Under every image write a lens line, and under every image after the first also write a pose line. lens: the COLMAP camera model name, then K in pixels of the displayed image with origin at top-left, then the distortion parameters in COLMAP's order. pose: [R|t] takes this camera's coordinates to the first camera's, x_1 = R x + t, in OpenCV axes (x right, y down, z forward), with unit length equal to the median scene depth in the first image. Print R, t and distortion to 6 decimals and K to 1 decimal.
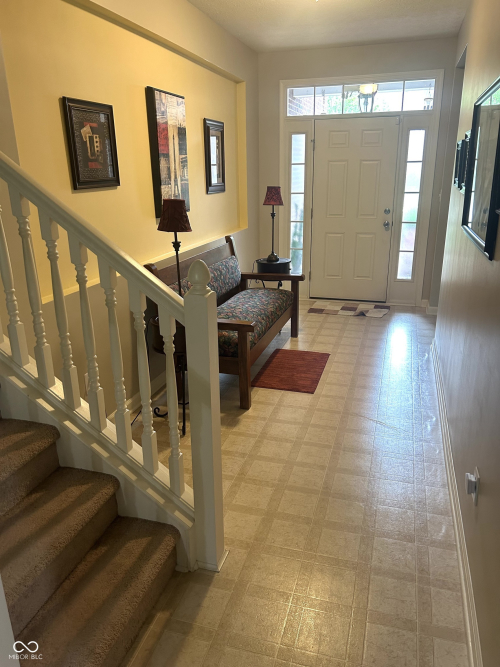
lens RADIAL K [[510.3, 0, 250.4], [0, 510.3, 331.6], [0, 0, 1]] dist [0.049043, -0.025319]
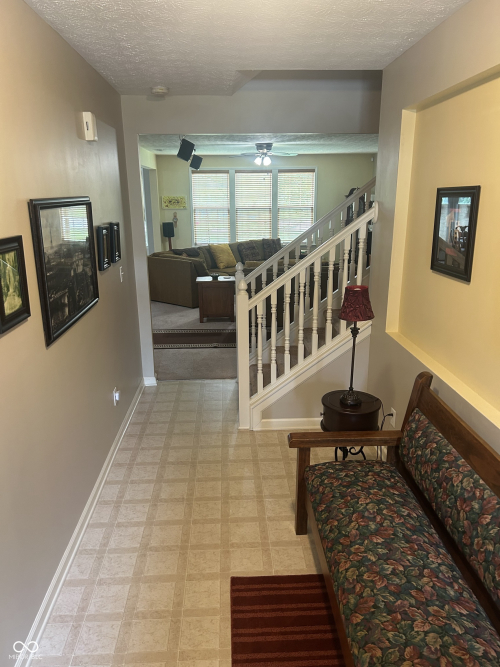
lens RADIAL K [[510.3, 0, 248.1], [0, 510.3, 333.6], [0, 0, 1]] dist [0.049043, -0.025319]
pose [[-0.945147, 0.117591, -0.304745, 0.312341], [-0.073885, 0.831812, 0.550117, -0.625253], [0.318180, 0.542458, -0.777497, 1.543781]]
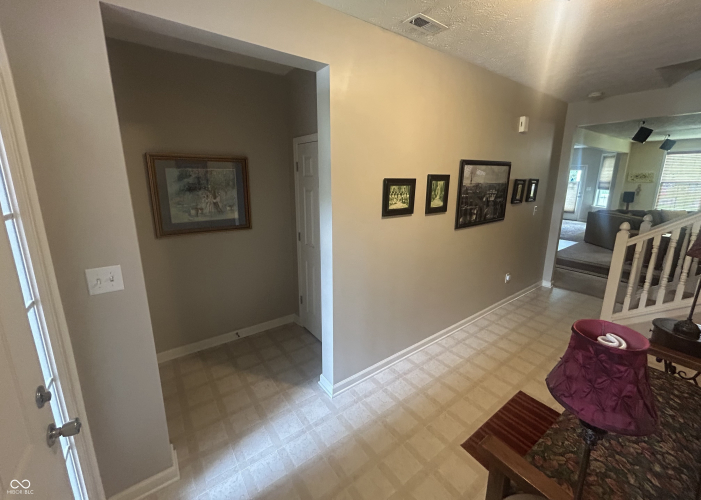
lens RADIAL K [[284.2, 0, 342.0], [0, 284.2, 236.4], [0, 0, 1]] dist [-0.000954, -0.000342]
pose [[-0.782383, -0.110837, 0.612856, 0.093777], [0.213083, 0.877011, 0.430636, -0.605958], [-0.585212, 0.467512, -0.662541, 1.669473]]
